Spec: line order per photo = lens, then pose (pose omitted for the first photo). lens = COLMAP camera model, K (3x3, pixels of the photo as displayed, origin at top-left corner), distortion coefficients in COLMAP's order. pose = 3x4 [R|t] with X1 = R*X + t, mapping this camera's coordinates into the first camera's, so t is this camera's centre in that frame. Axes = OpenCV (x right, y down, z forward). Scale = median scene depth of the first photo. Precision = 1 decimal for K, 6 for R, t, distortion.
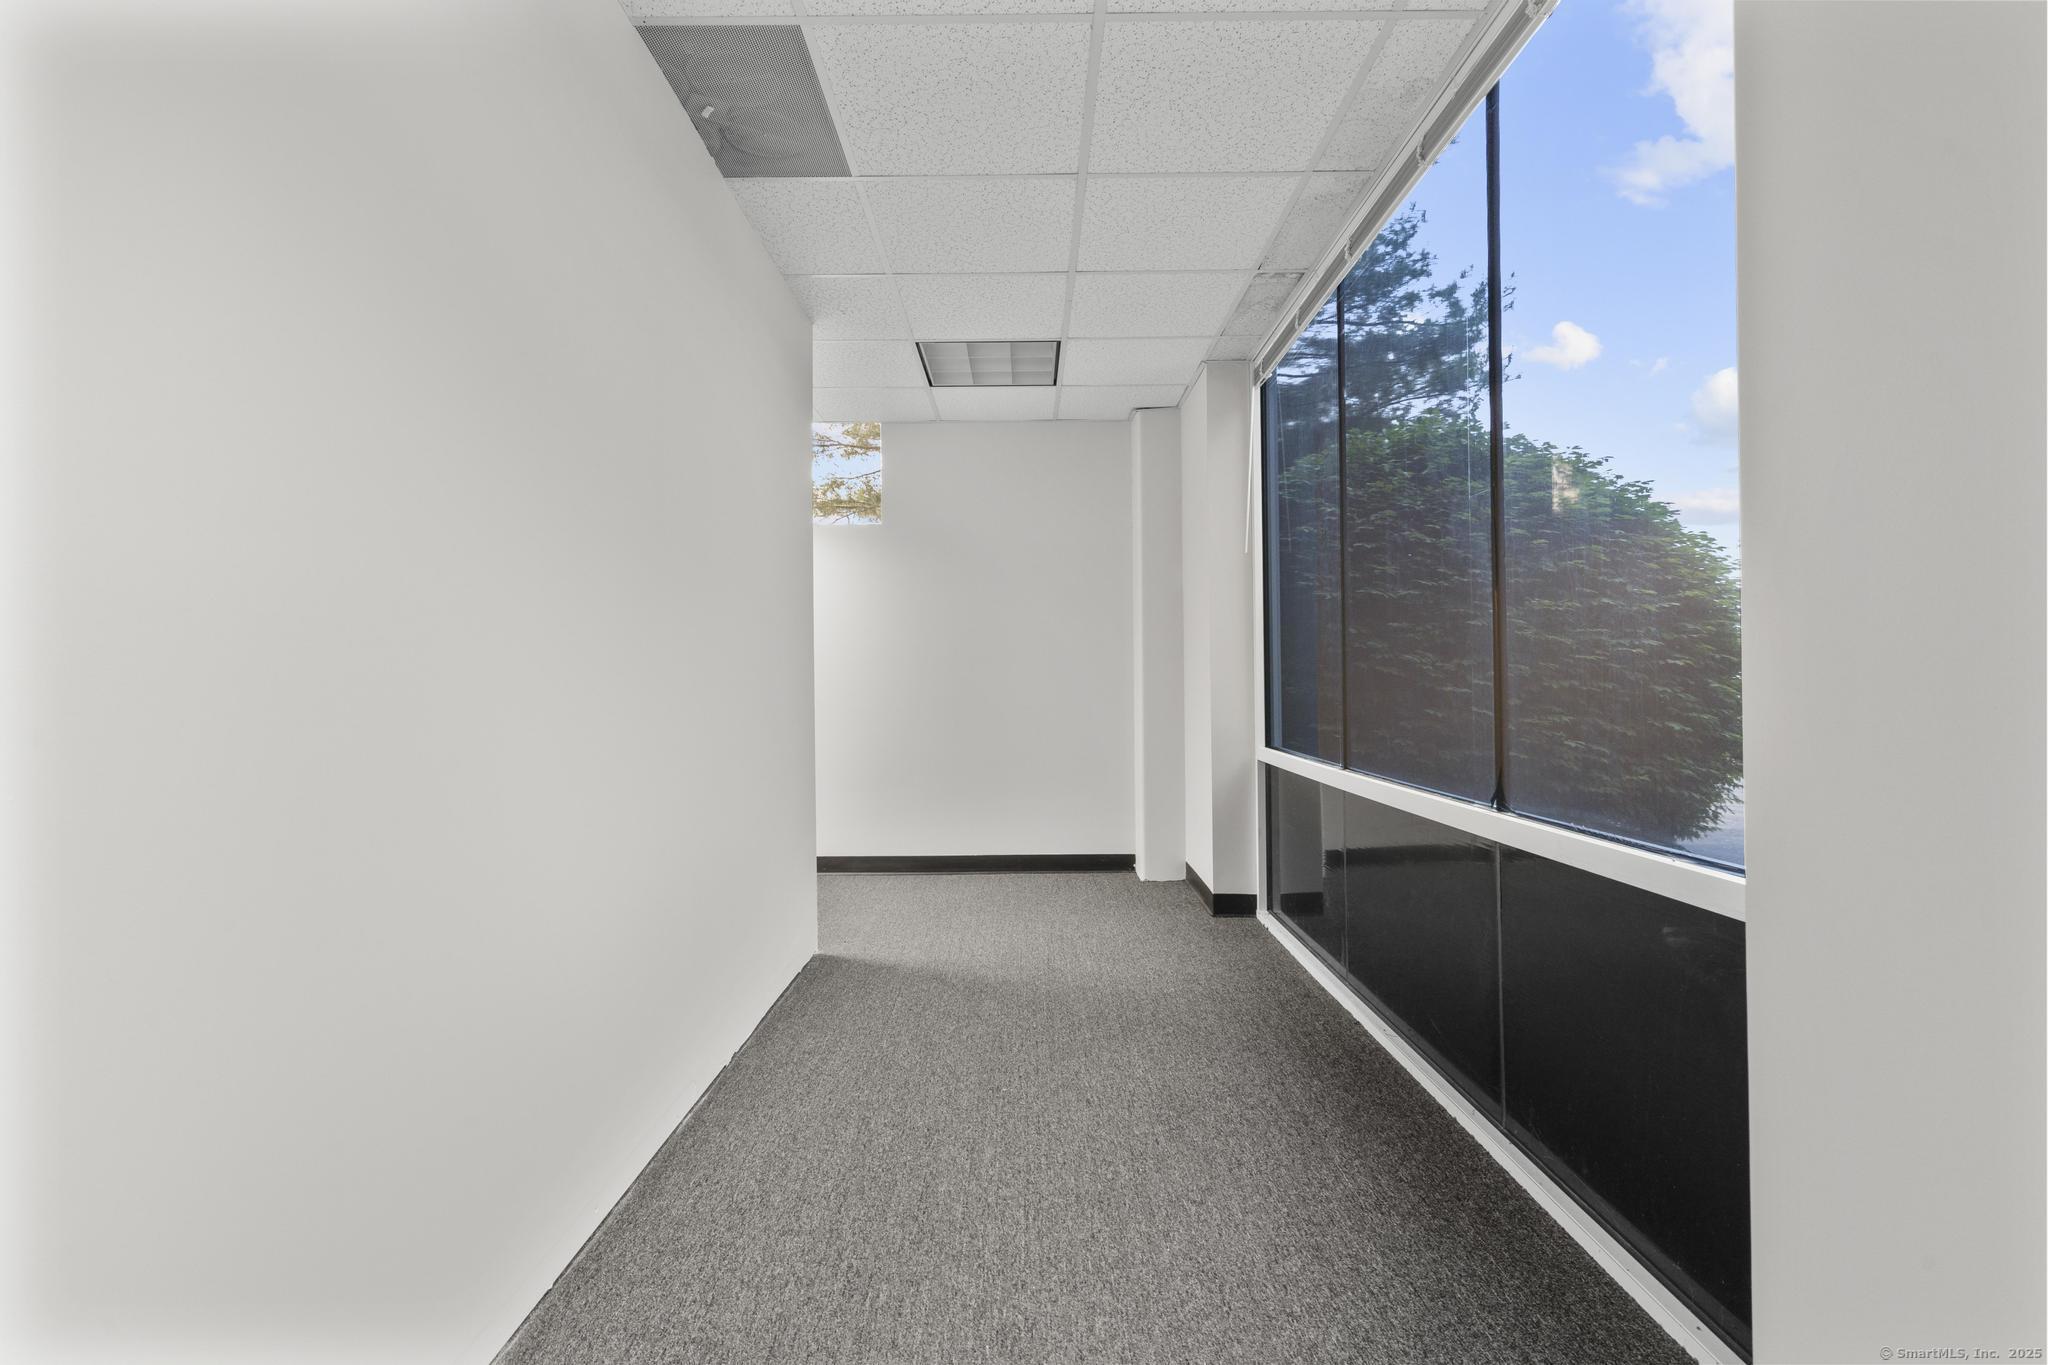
lens RADIAL K [[945.4, 0, 1030.3], [0, 945.4, 678.2], [0, 0, 1]] dist [-0.002682, 0.002589]
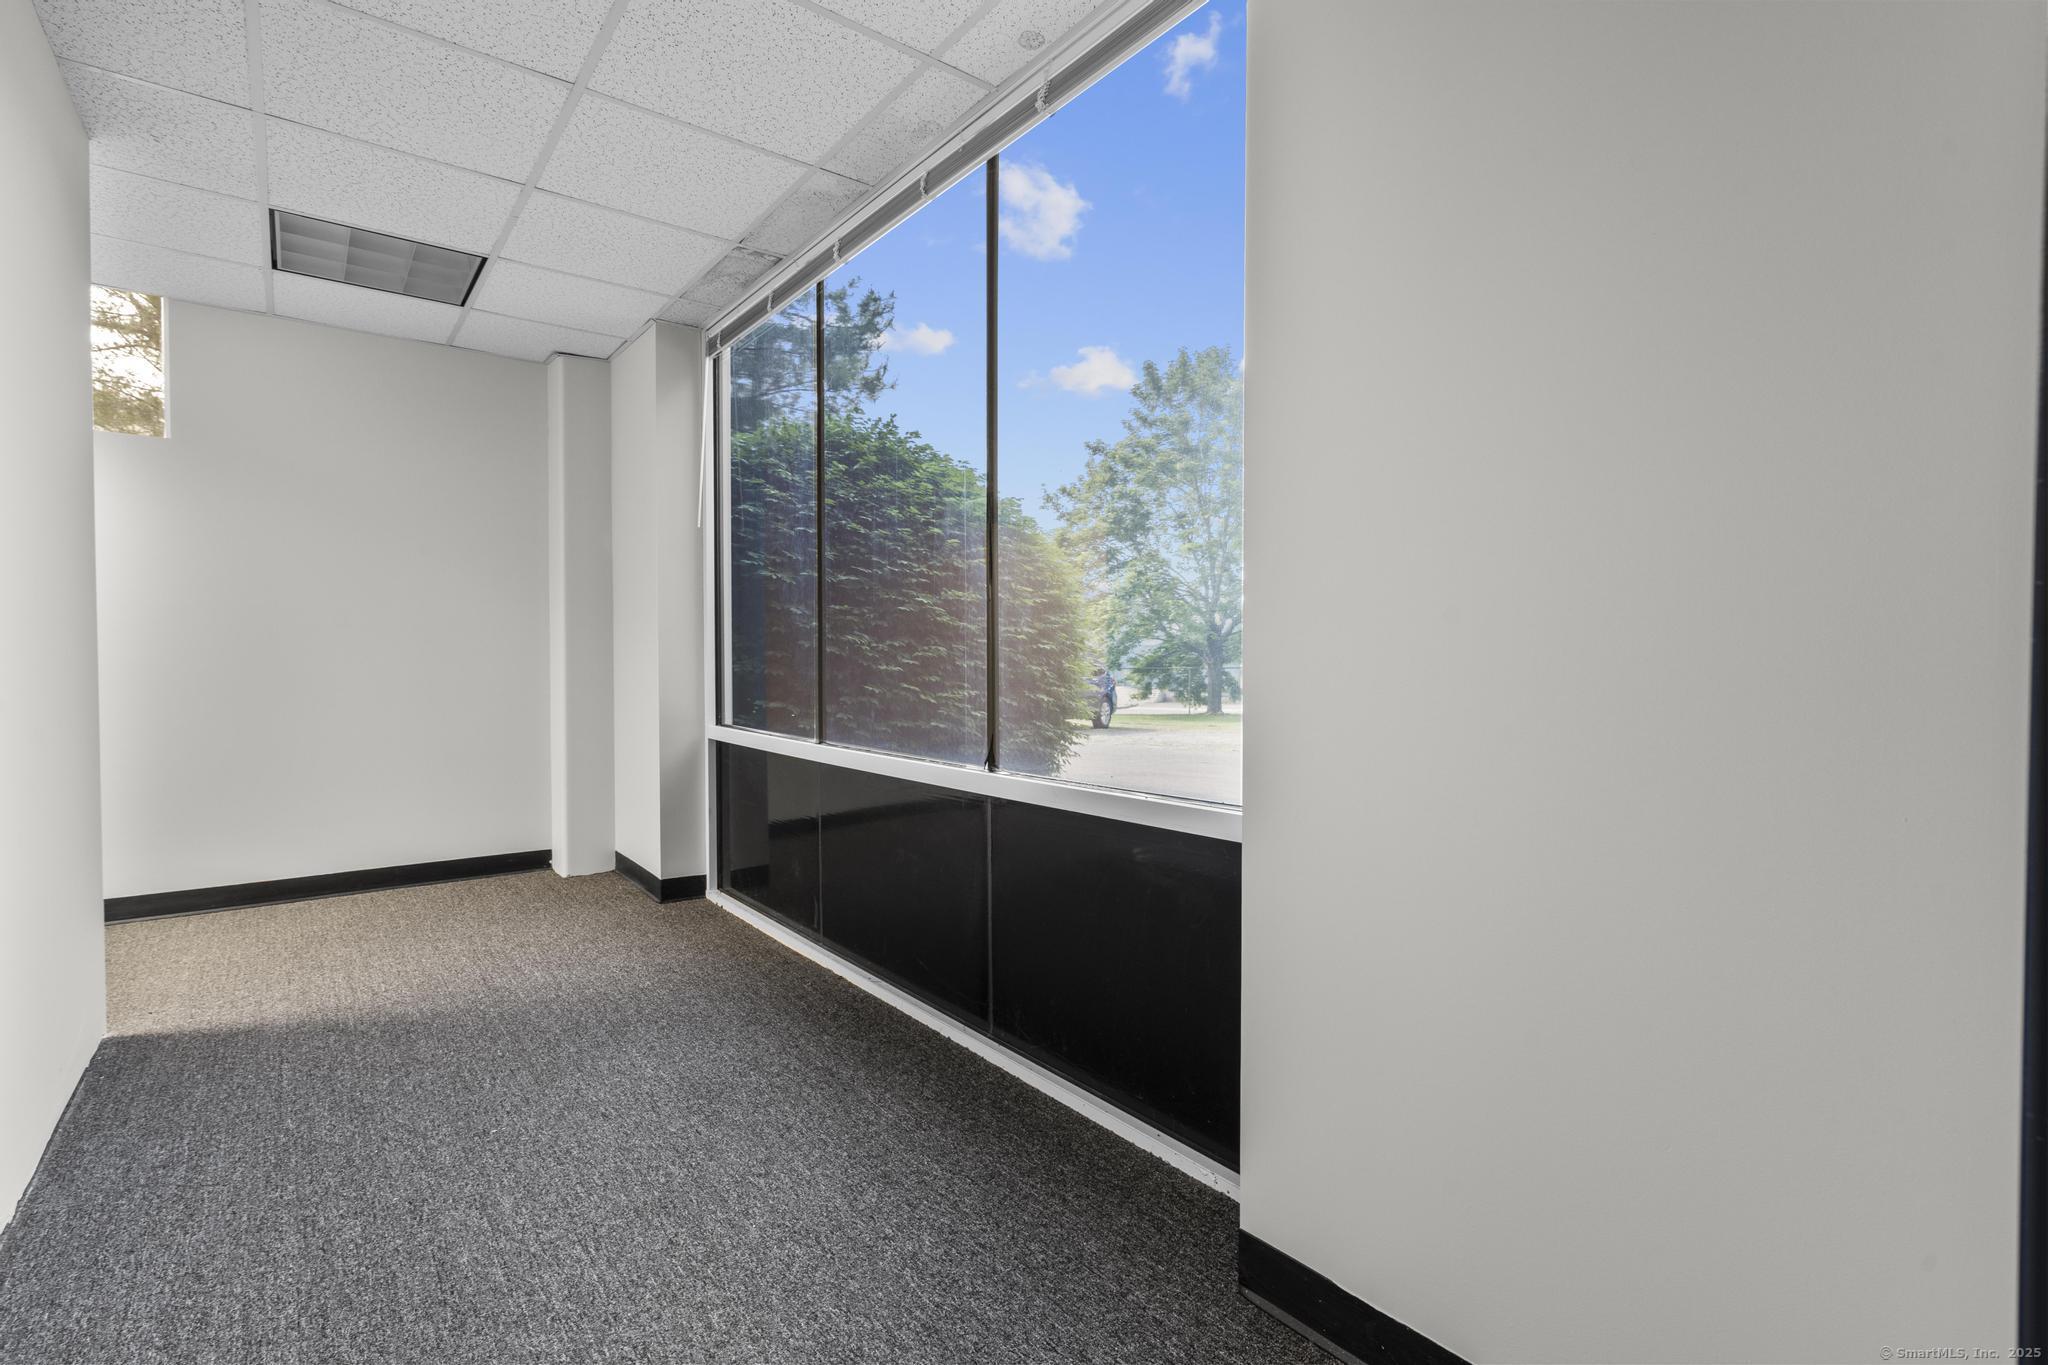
lens RADIAL K [[945.4, 0, 1030.1], [0, 945.4, 679.6], [0, 0, 1]] dist [-0.002682, 0.002589]
pose [[0.789927, -0.005472, 0.613177, -0.132144], [-0.010607, 0.999689, 0.022586, -0.001340], [-0.613110, -0.024345, 0.789623, 0.022373]]
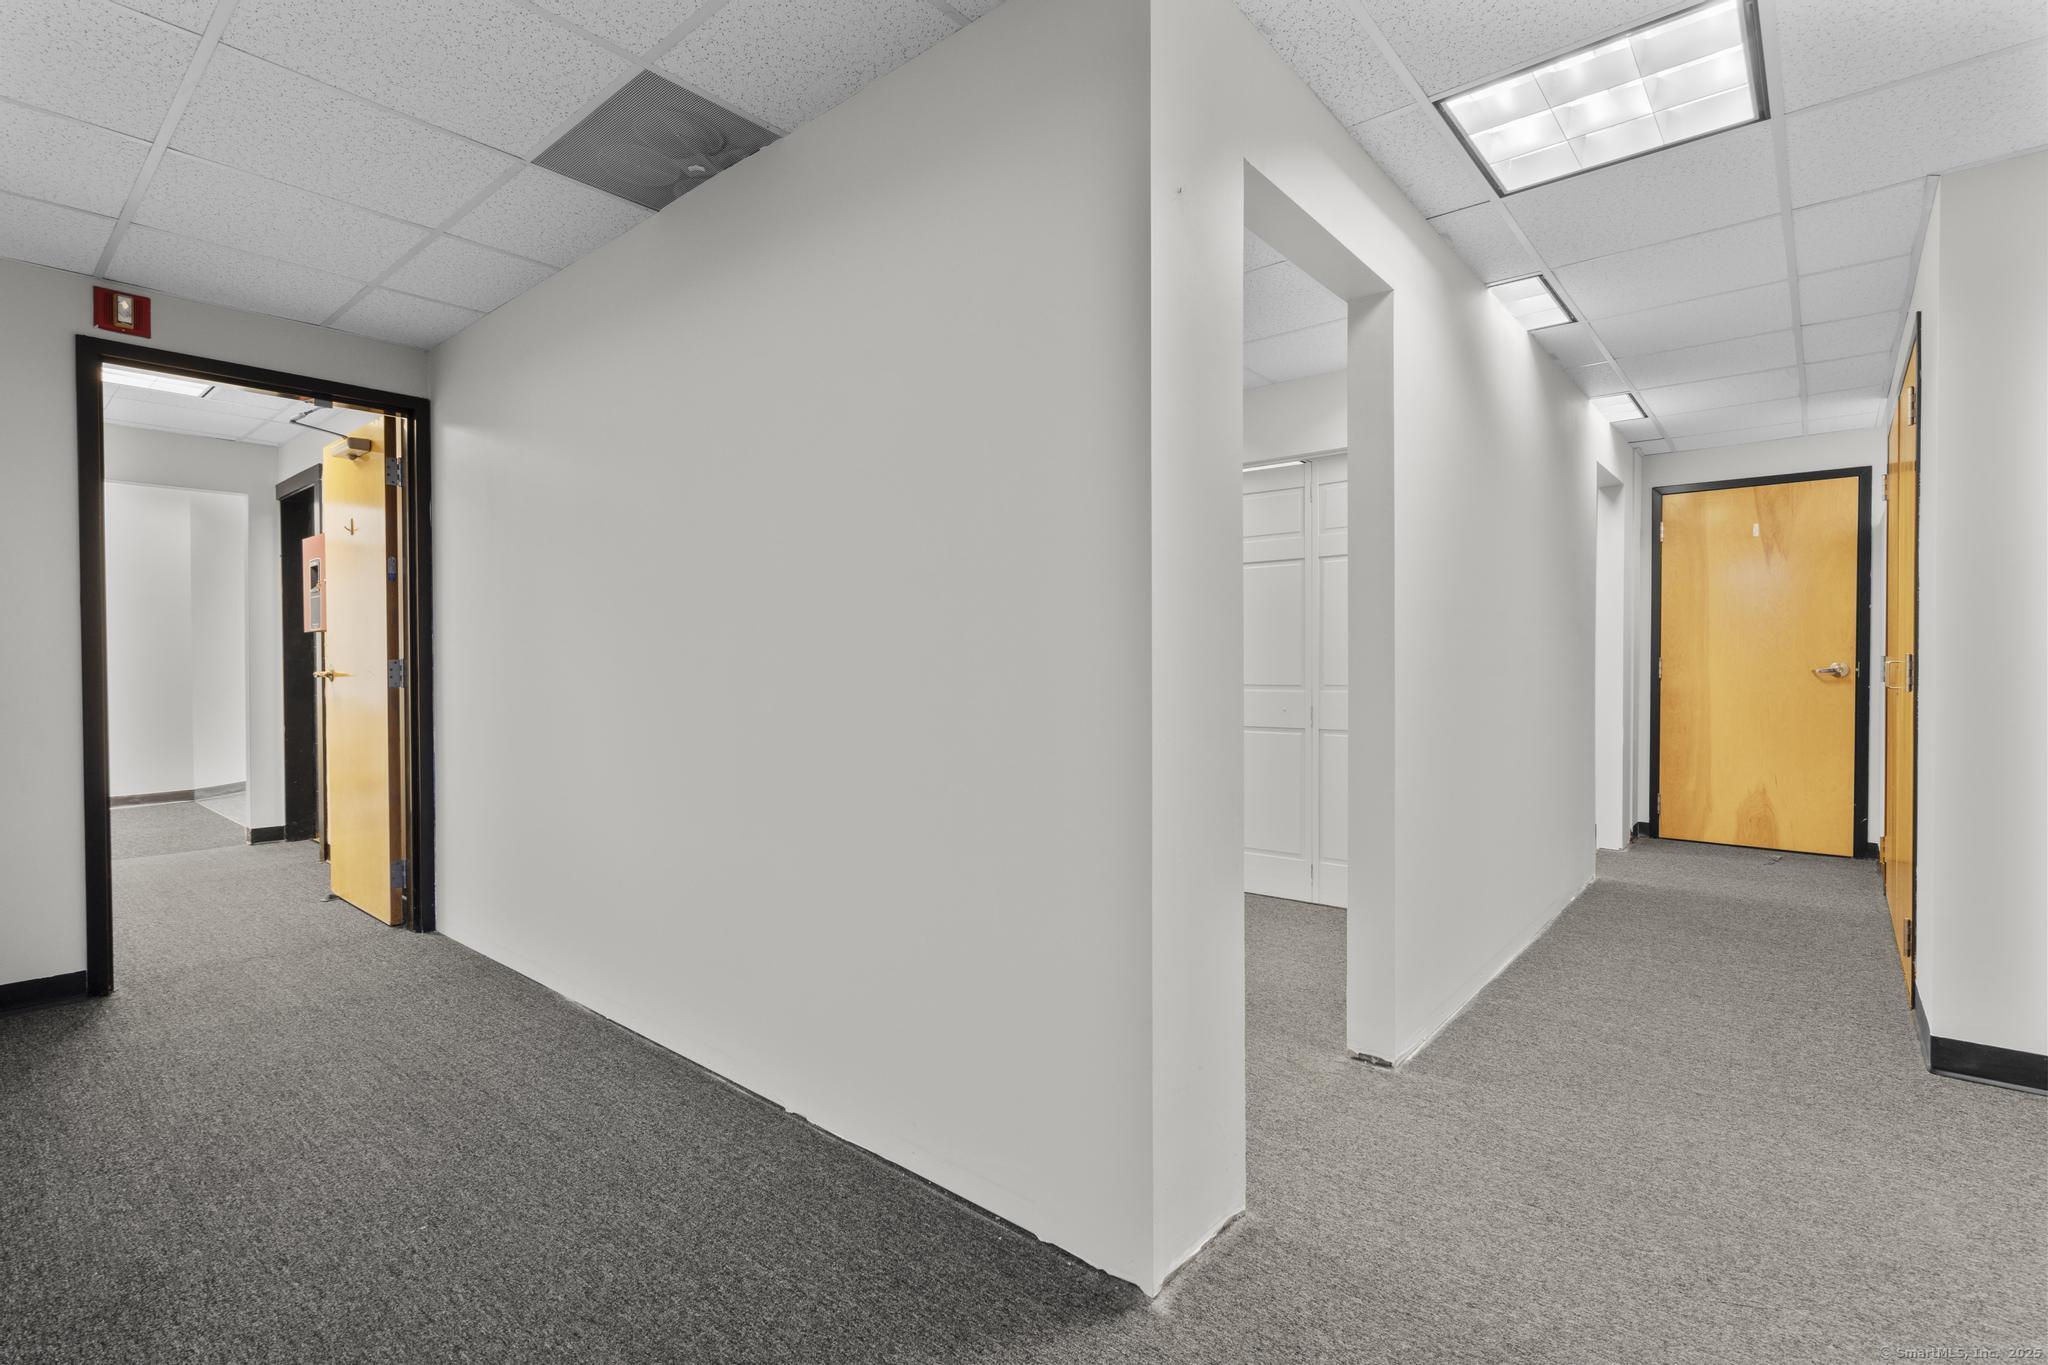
lens RADIAL K [[945.4, 0, 1024.1], [0, 945.4, 669.8], [0, 0, 1]] dist [-0.002682, 0.002589]
pose [[-0.651127, 0.017659, -0.758763, 0.186093], [0.014157, 0.999838, 0.011121, -0.024228], [0.758837, -0.003500, -0.651271, 1.494478]]
